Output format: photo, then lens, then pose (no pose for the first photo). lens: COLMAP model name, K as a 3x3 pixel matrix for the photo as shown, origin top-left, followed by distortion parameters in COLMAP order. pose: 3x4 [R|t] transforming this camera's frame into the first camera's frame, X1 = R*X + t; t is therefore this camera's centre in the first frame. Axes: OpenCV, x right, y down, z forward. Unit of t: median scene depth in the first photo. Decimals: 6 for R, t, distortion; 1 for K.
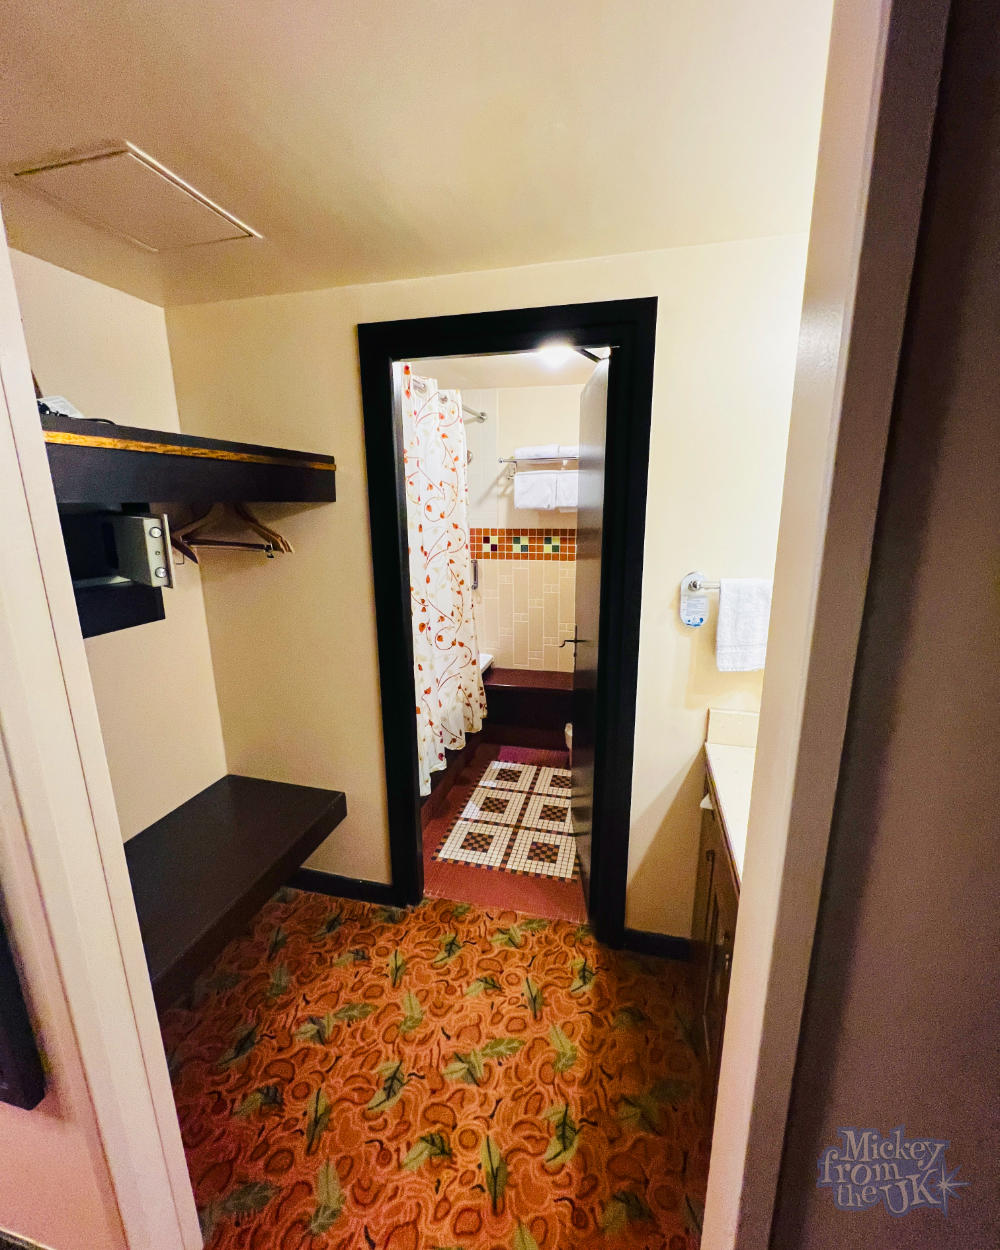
lens RADIAL K [[524.6, 0, 500.0], [0, 524.6, 625.0], [0, 0, 1]] dist [-0.013675, -0.000040]
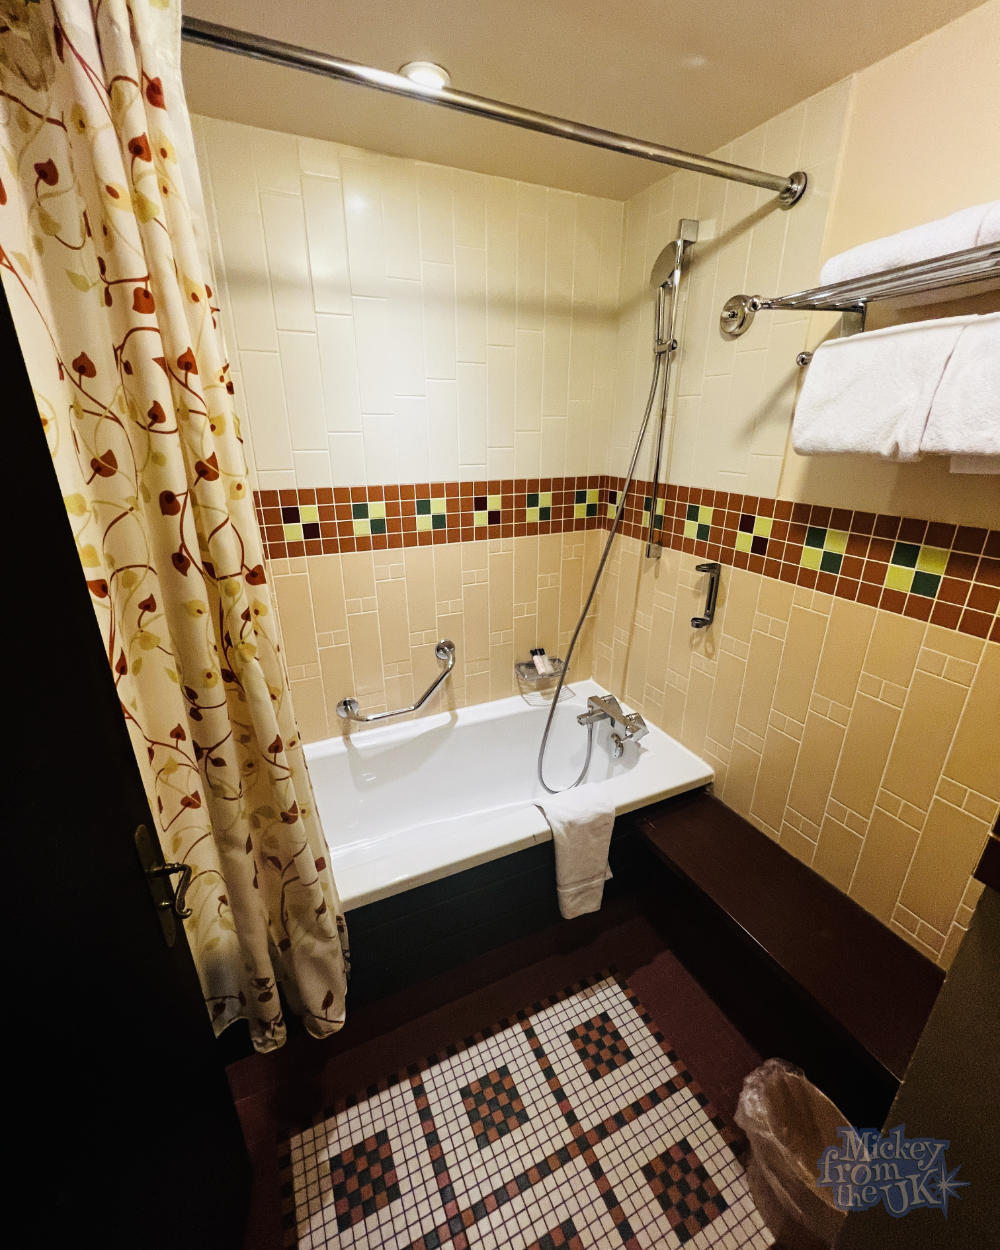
lens RADIAL K [[524.6, 0, 500.0], [0, 524.6, 625.0], [0, 0, 1]] dist [-0.013675, -0.000040]
pose [[0.641714, 0.278398, -0.714631, 0.170951], [-0.180320, 0.960438, 0.212236, -0.140269], [0.745445, -0.007333, 0.666527, 0.586660]]
